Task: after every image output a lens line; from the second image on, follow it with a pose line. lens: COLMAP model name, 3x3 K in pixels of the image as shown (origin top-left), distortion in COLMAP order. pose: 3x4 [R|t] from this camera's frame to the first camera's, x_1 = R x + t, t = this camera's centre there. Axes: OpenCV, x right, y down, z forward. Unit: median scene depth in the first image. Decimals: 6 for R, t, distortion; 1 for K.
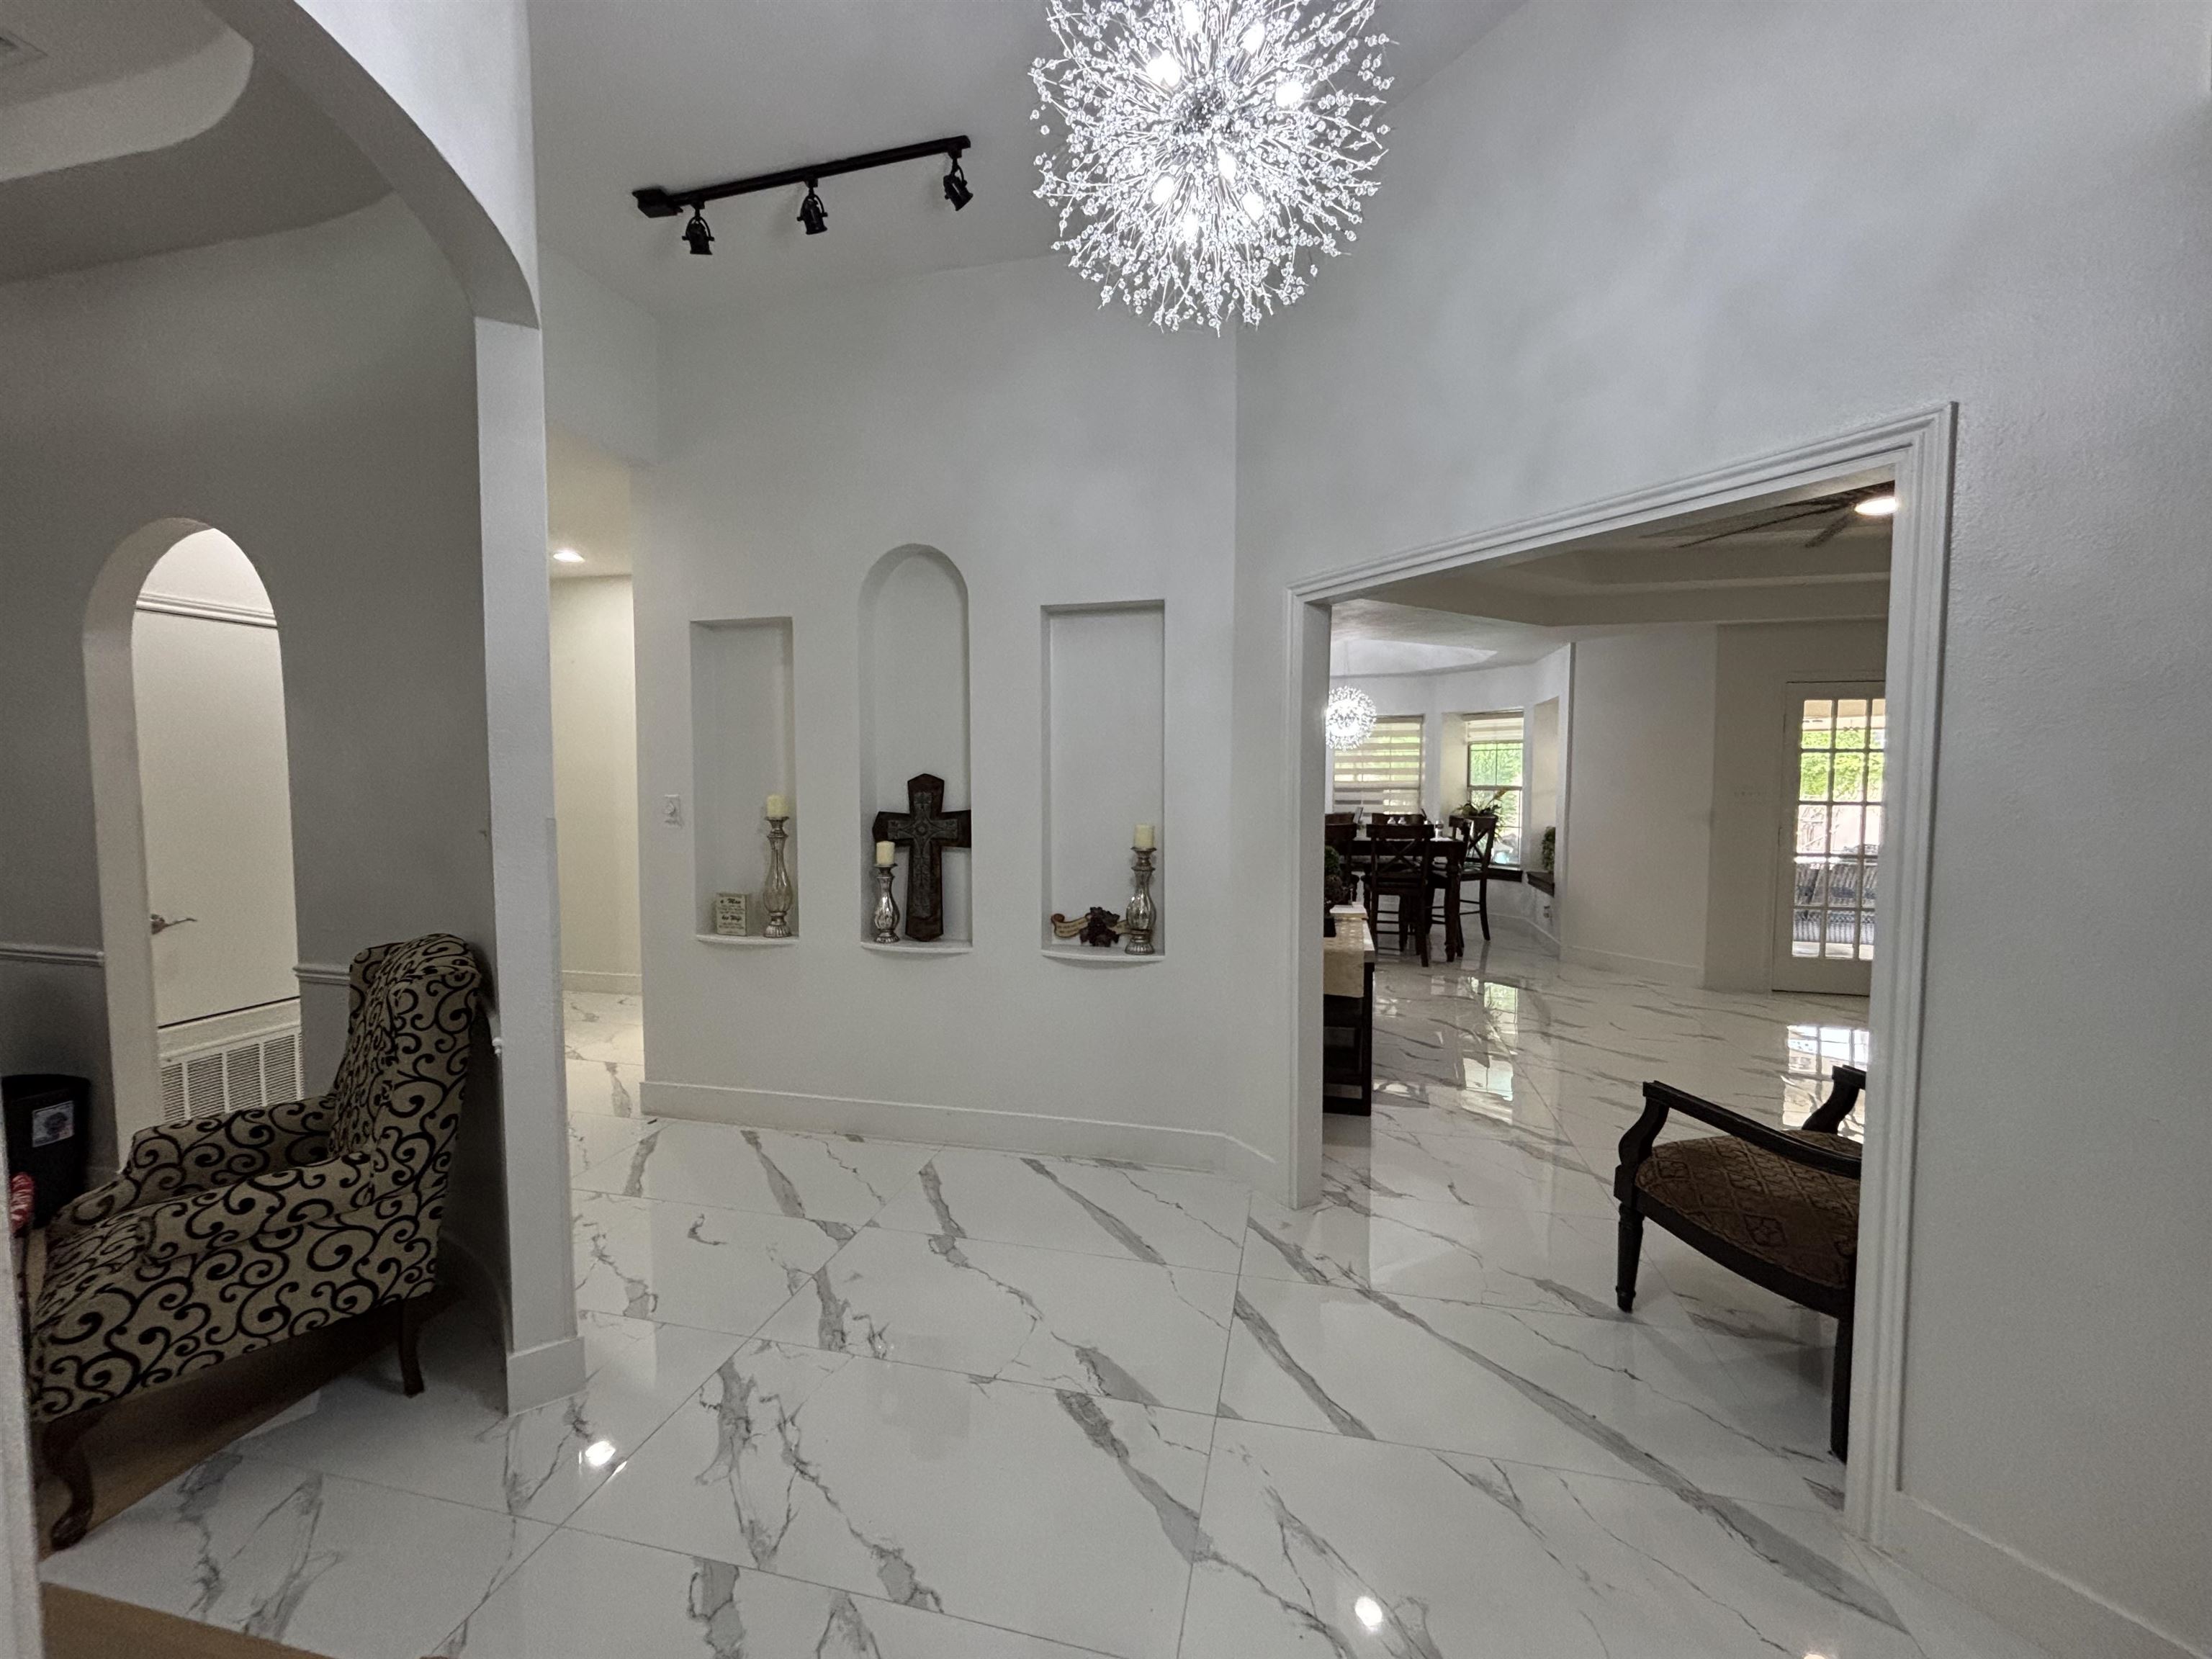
lens RADIAL K [[908.2, 0, 1104.1], [0, 908.2, 829.2], [0, 0, 1]] dist [0.002278, 0.000058]
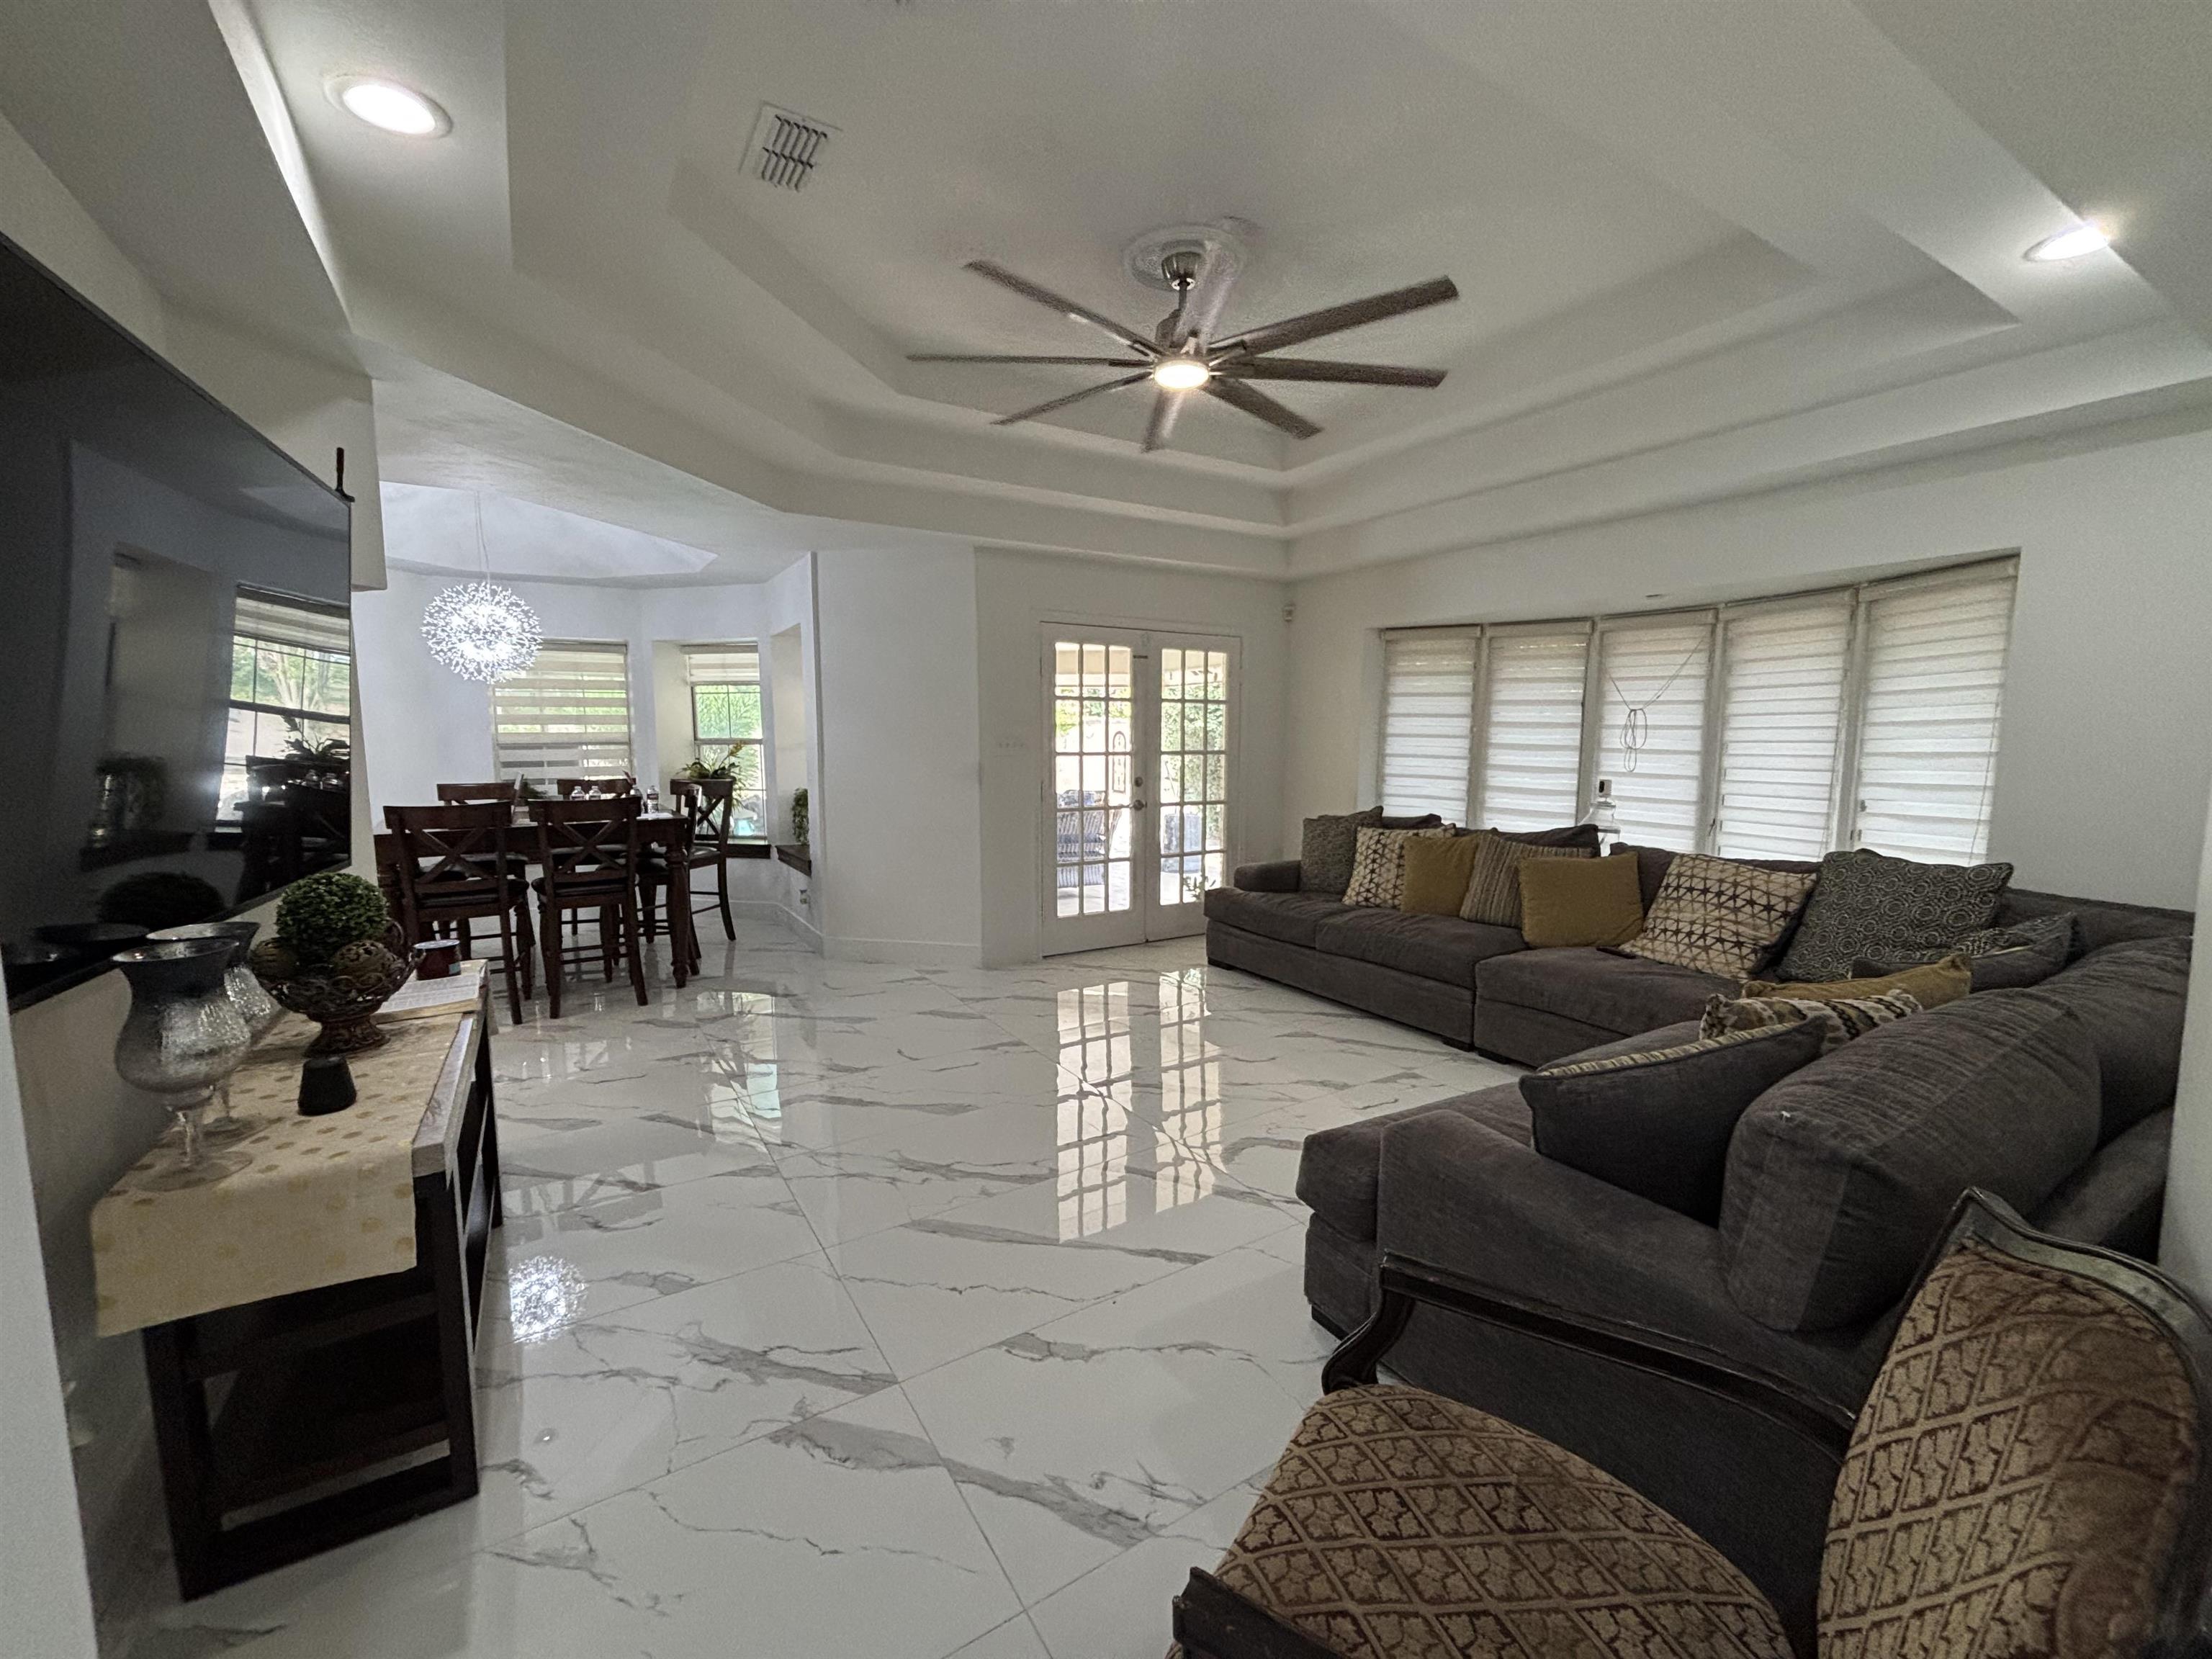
lens RADIAL K [[908.2, 0, 1104.1], [0, 908.2, 829.2], [0, 0, 1]] dist [0.002278, 0.000058]
pose [[0.704981, -0.076816, 0.705054, 0.110226], [0.042402, 0.996904, 0.066216, -0.009043], [-0.707957, -0.016785, 0.706056, 0.239459]]
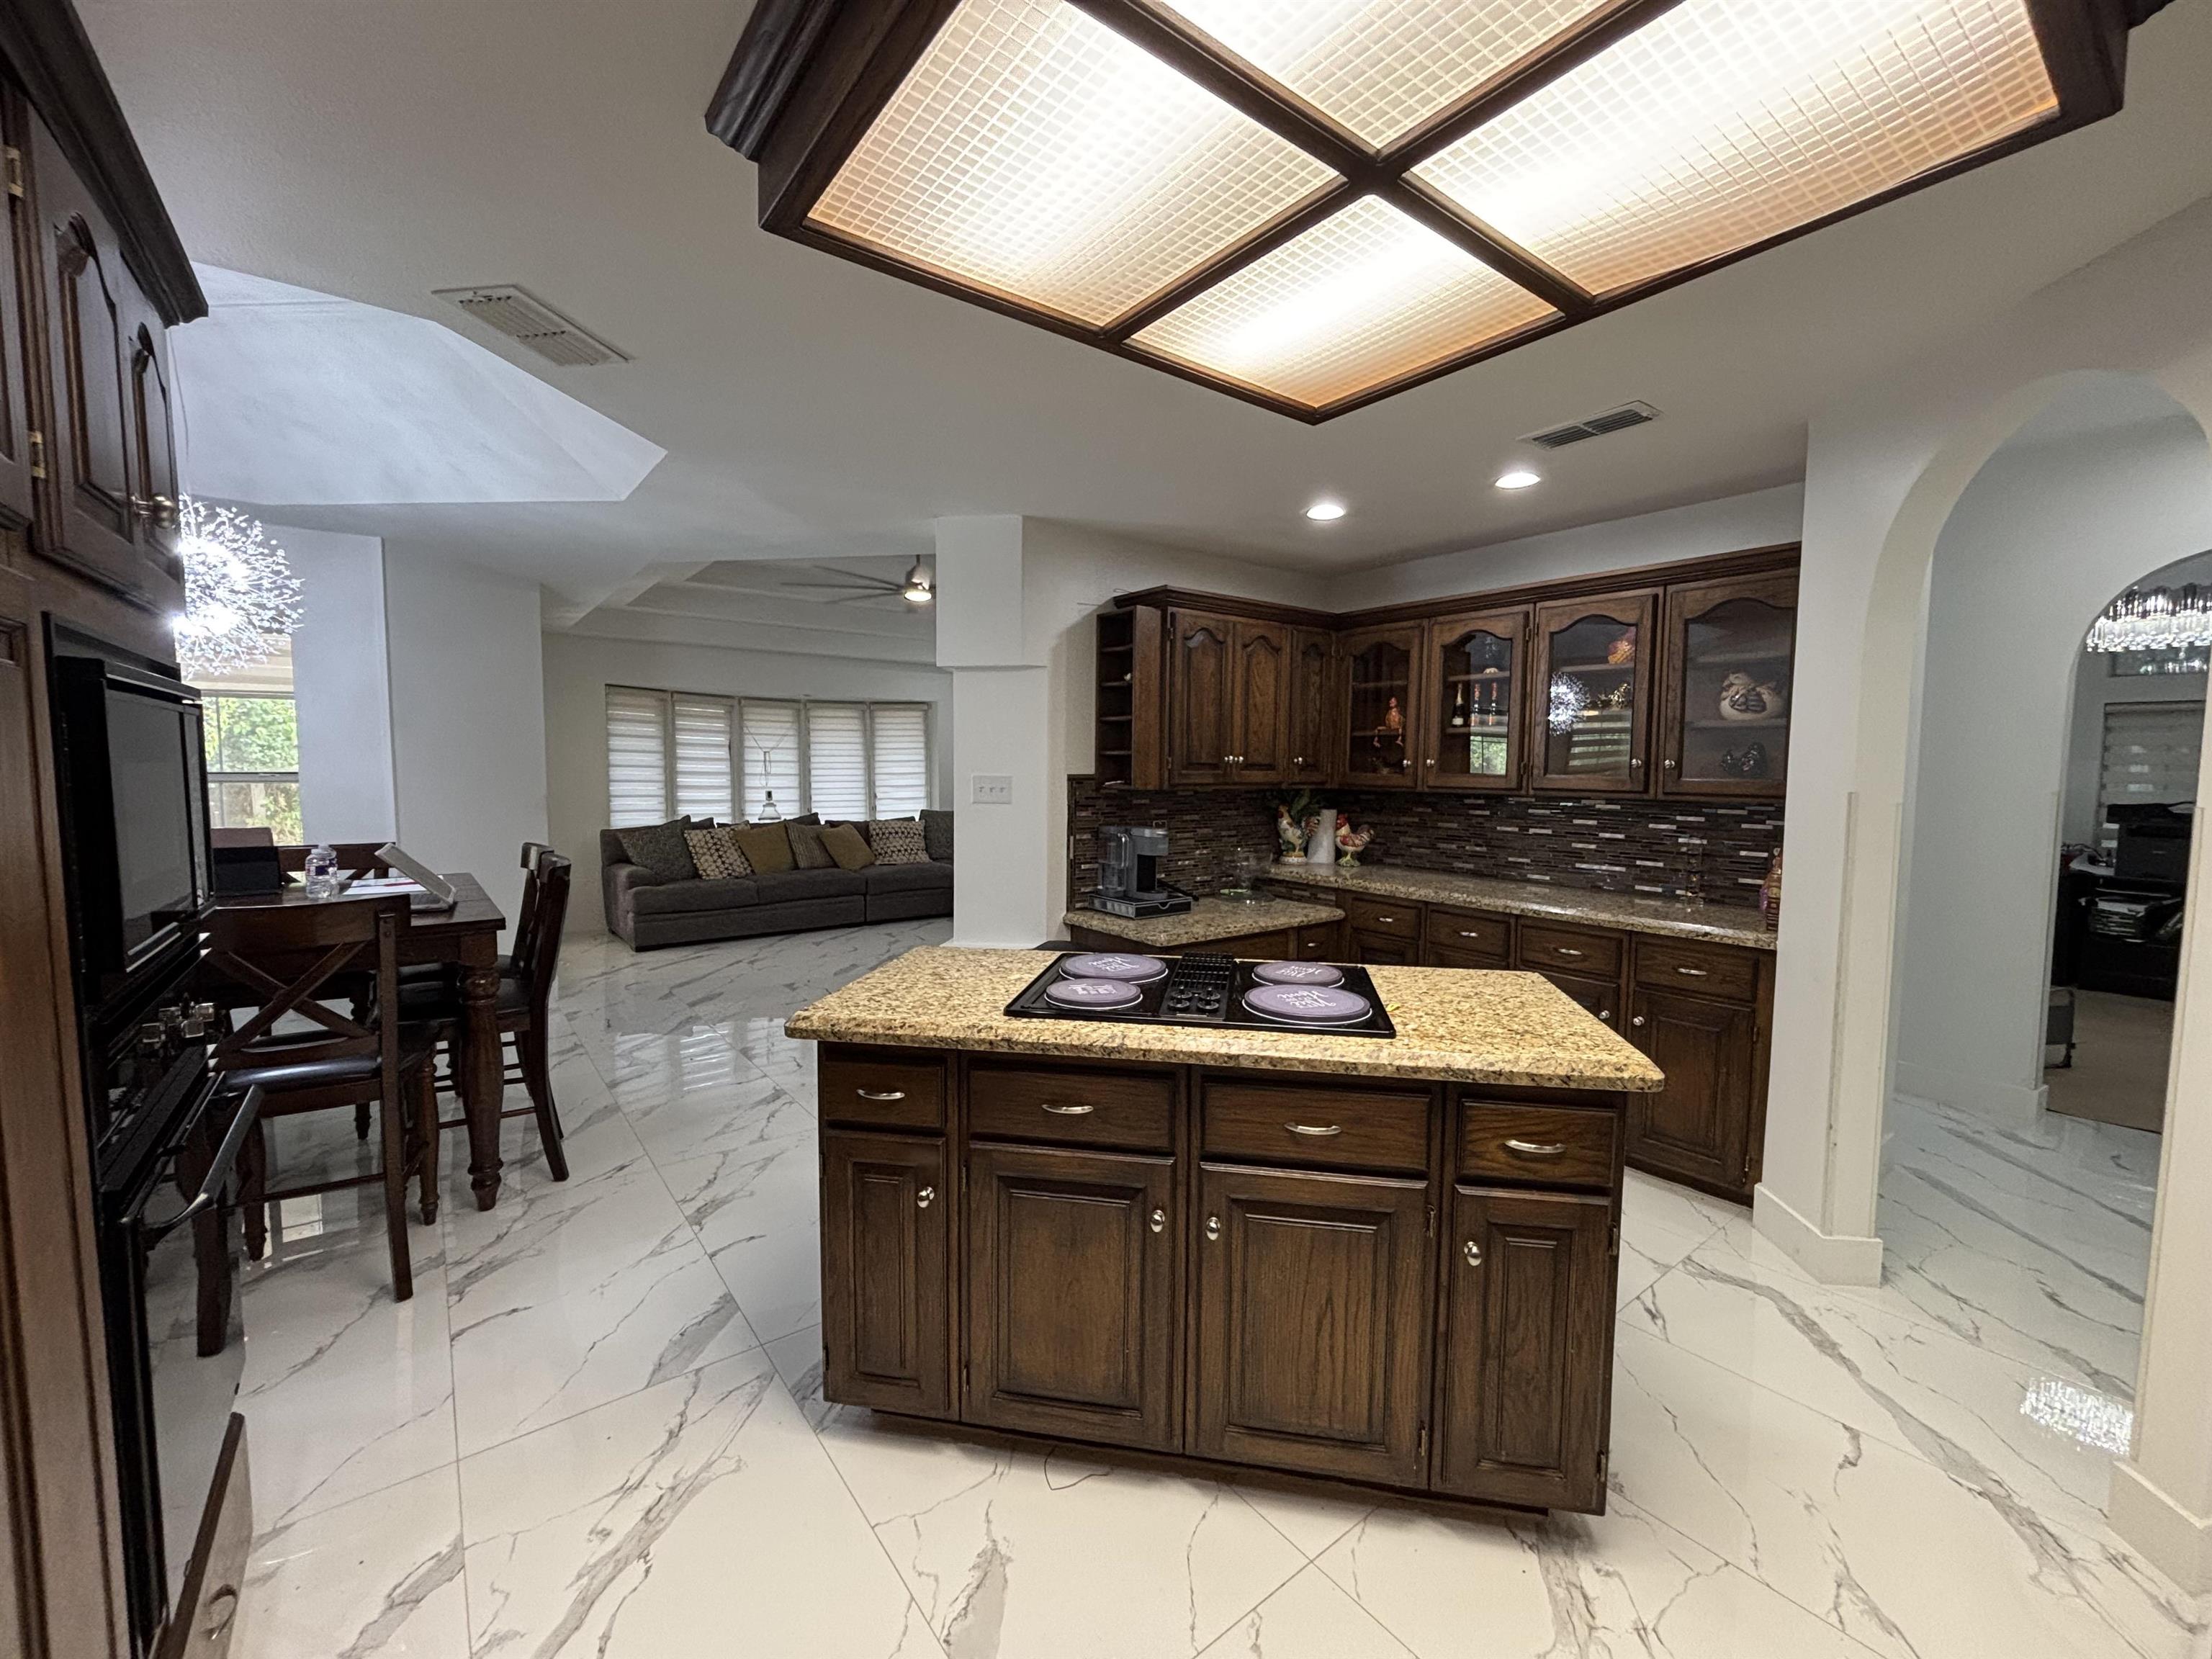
lens RADIAL K [[908.2, 0, 1104.1], [0, 908.2, 829.2], [0, 0, 1]] dist [0.002278, 0.000058]
pose [[-0.771490, -0.052082, 0.634107, -0.242437], [0.030825, 0.992414, 0.119015, -0.062176], [-0.635495, 0.111365, -0.764031, 1.062979]]
